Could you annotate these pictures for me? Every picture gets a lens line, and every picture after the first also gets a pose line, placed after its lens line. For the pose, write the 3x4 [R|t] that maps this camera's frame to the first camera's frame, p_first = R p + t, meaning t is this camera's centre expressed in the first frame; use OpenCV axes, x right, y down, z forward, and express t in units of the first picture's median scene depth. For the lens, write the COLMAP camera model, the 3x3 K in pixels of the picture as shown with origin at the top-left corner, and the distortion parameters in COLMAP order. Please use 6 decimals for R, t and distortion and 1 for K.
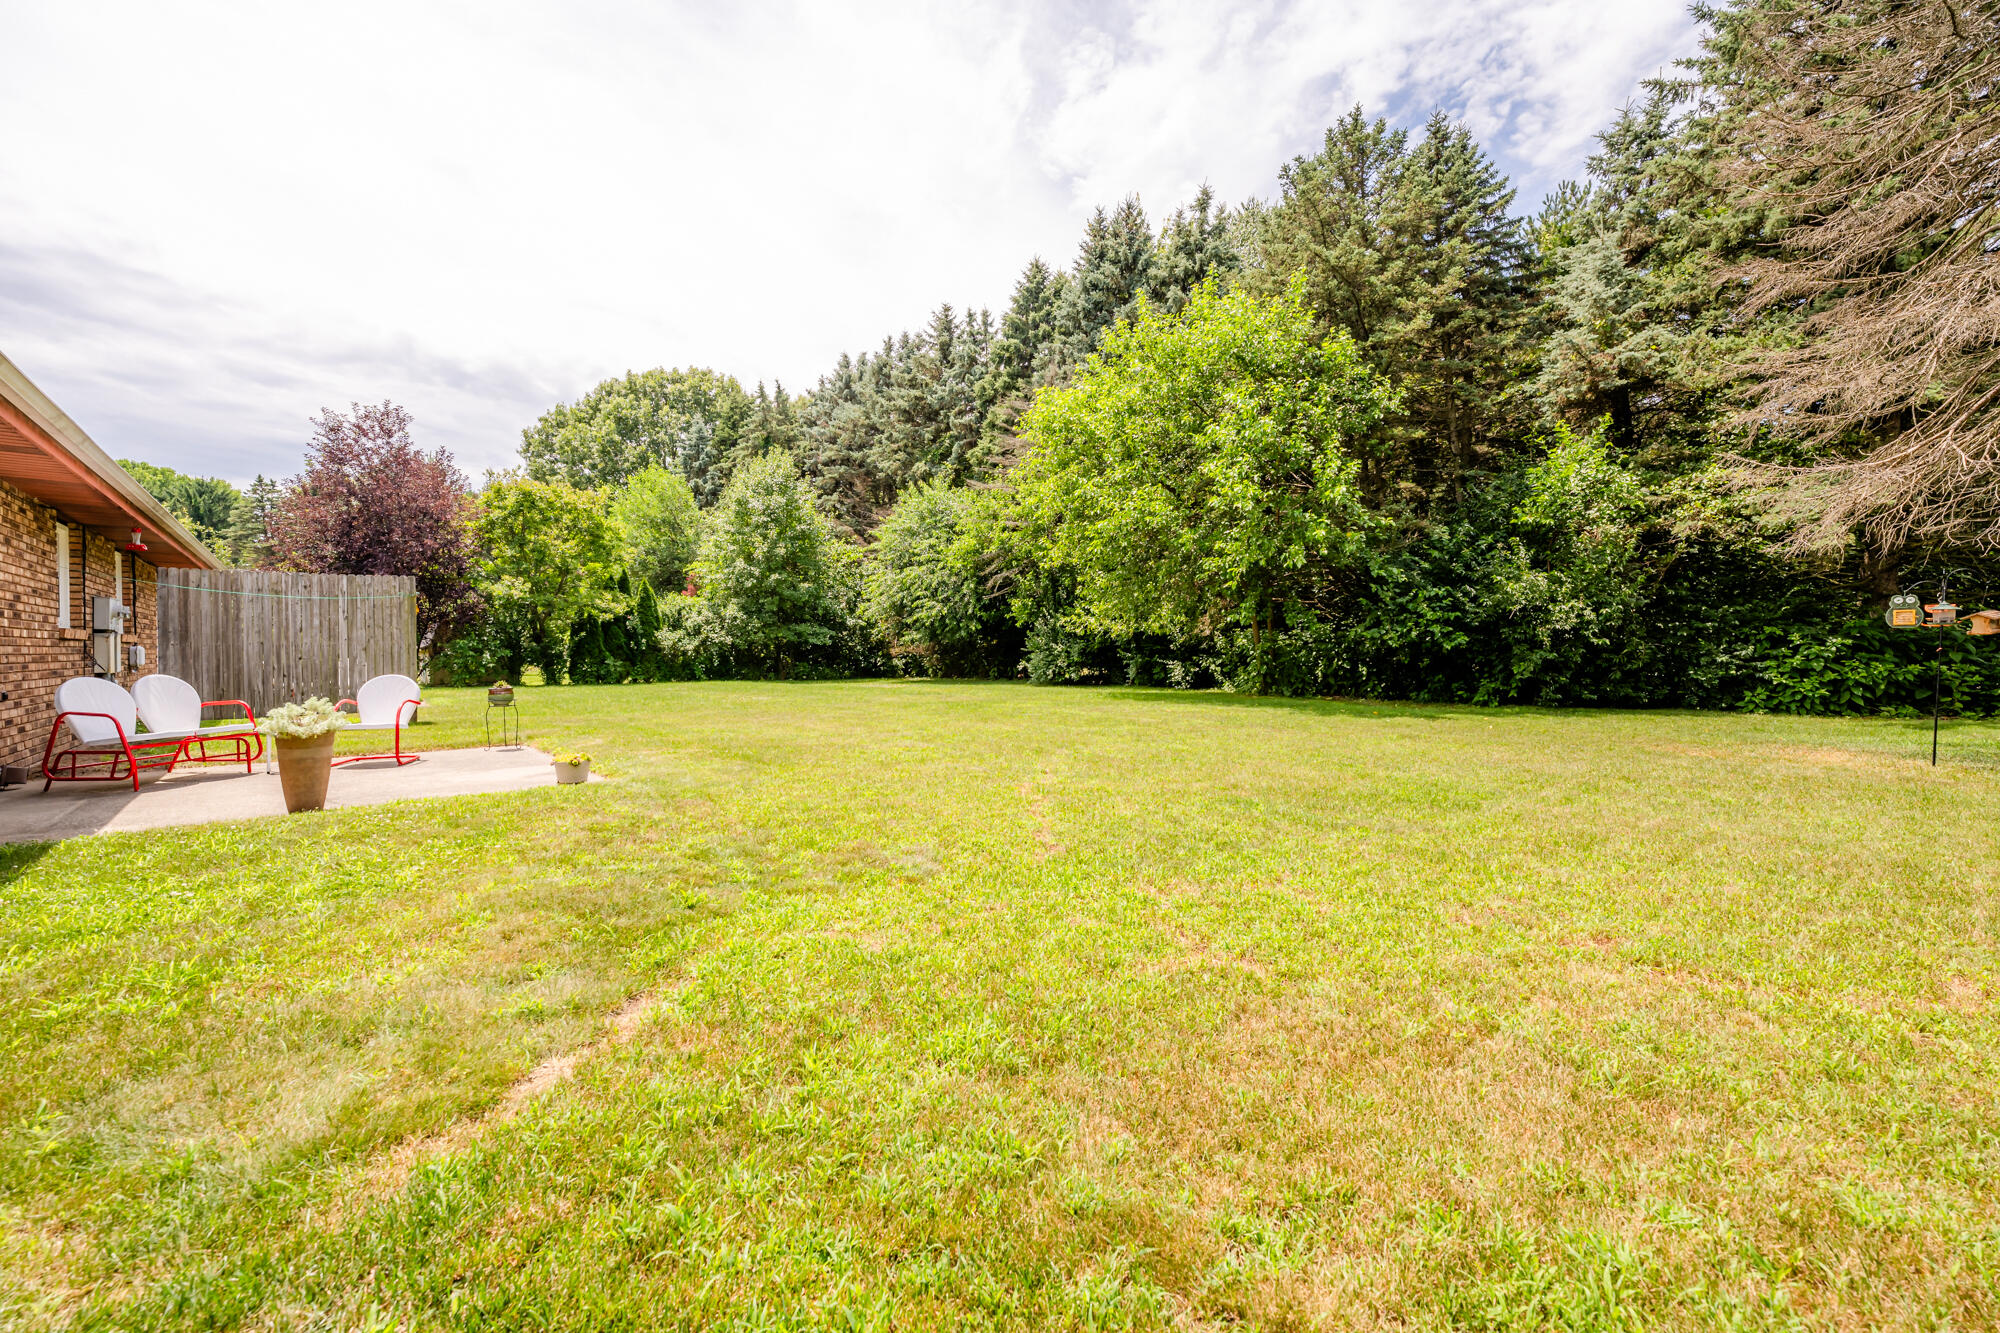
lens RADIAL K [[798.6, 0, 994.0], [0, 798.6, 652.2], [0, 0, 1]] dist [-0.000344, 0.000079]
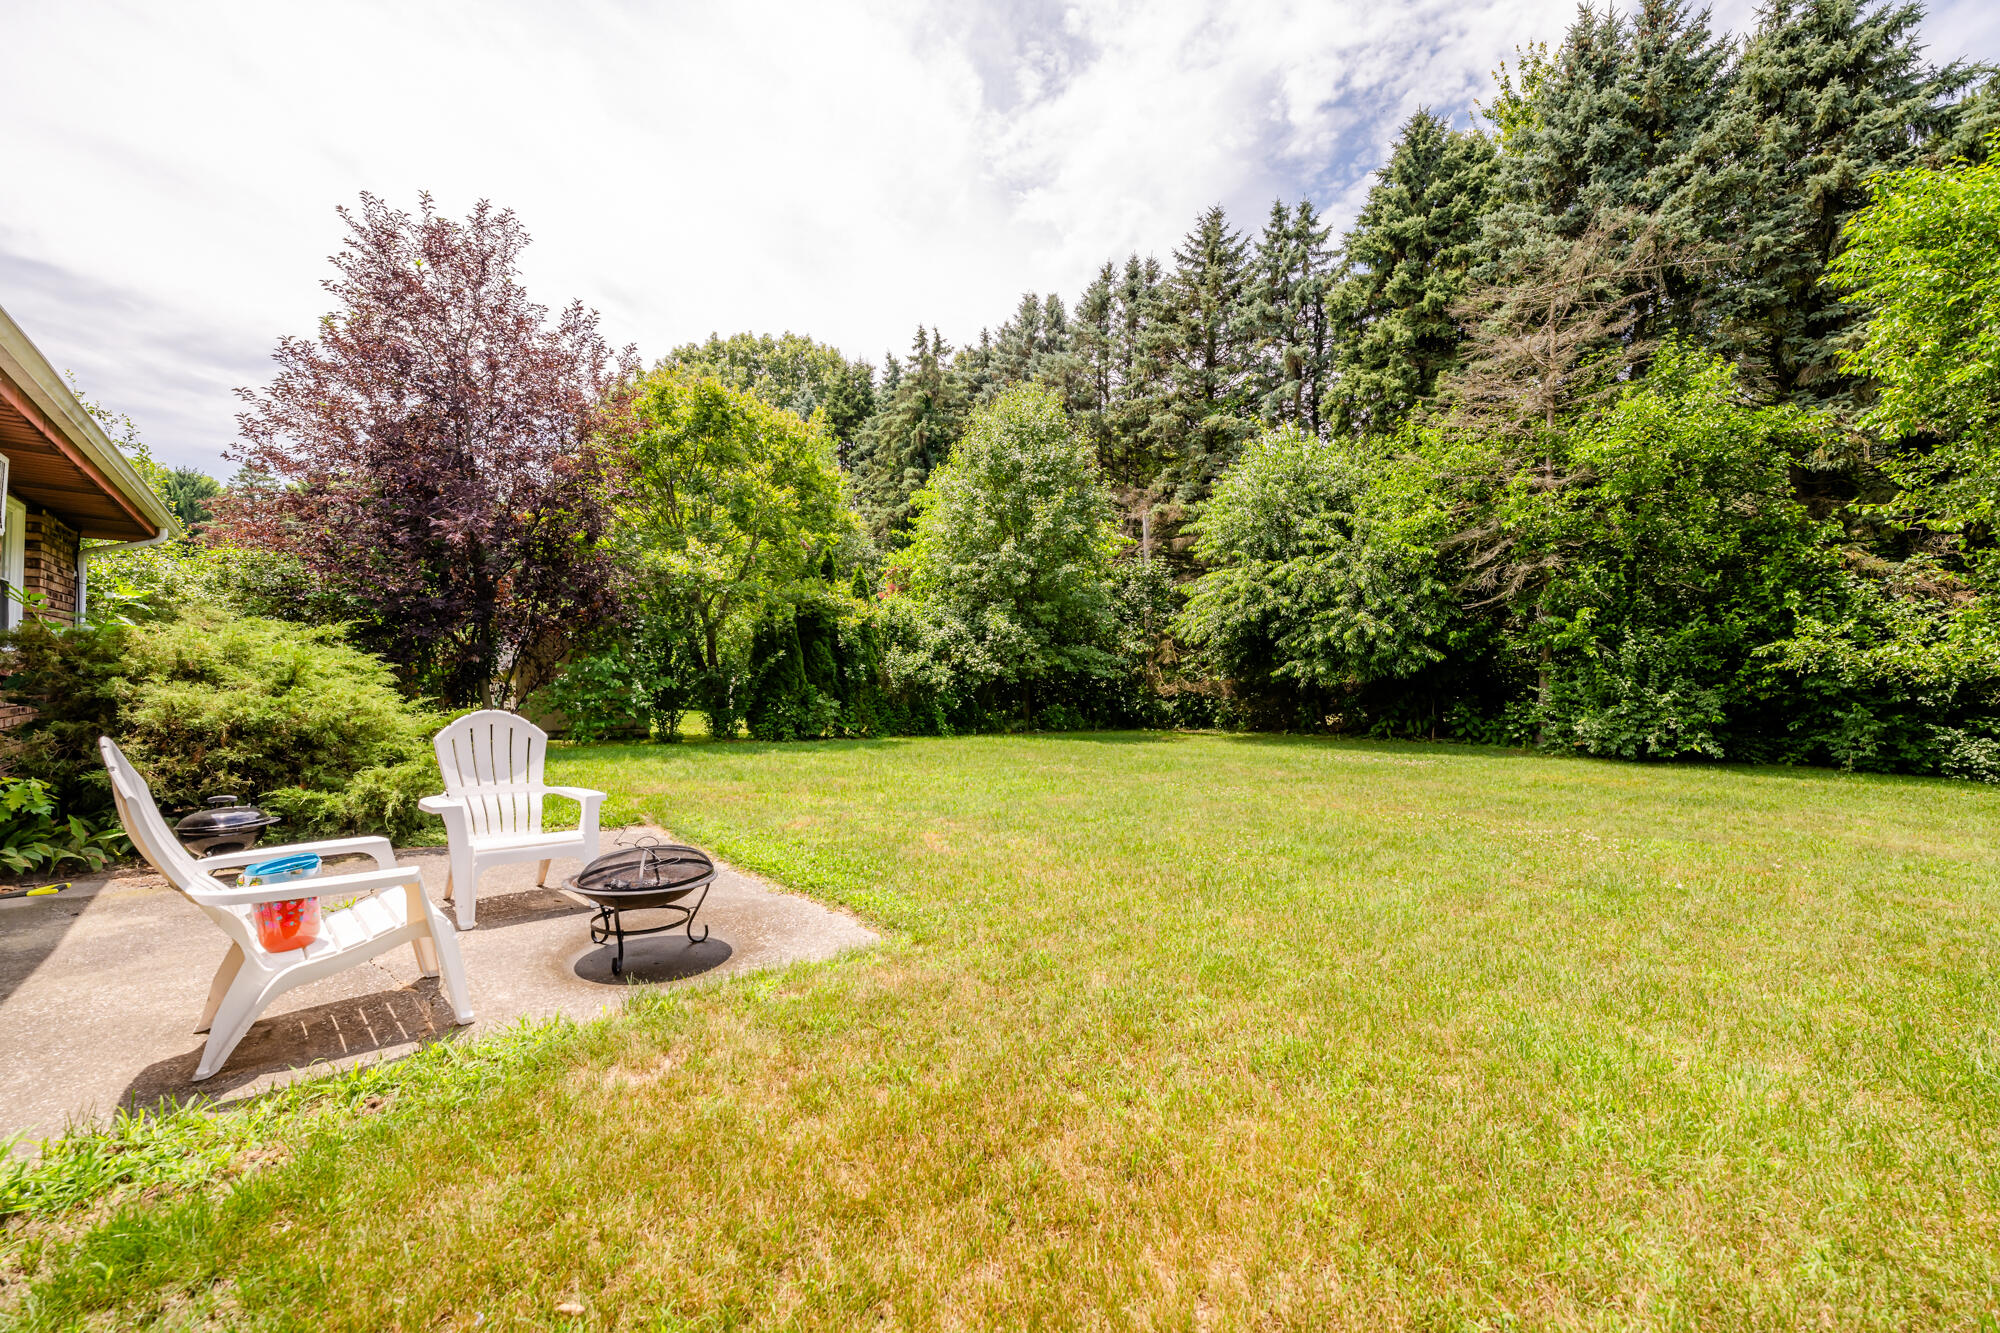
lens RADIAL K [[806.8, 0, 1000.0], [0, 806.8, 666.5], [0, 0, 1]] dist [-0.000673, 0.000014]
pose [[0.999740, 0.021313, 0.008070, -0.323667], [-0.021111, 0.999482, -0.024283, -0.001583], [-0.008583, 0.024107, 0.999673, 0.366636]]
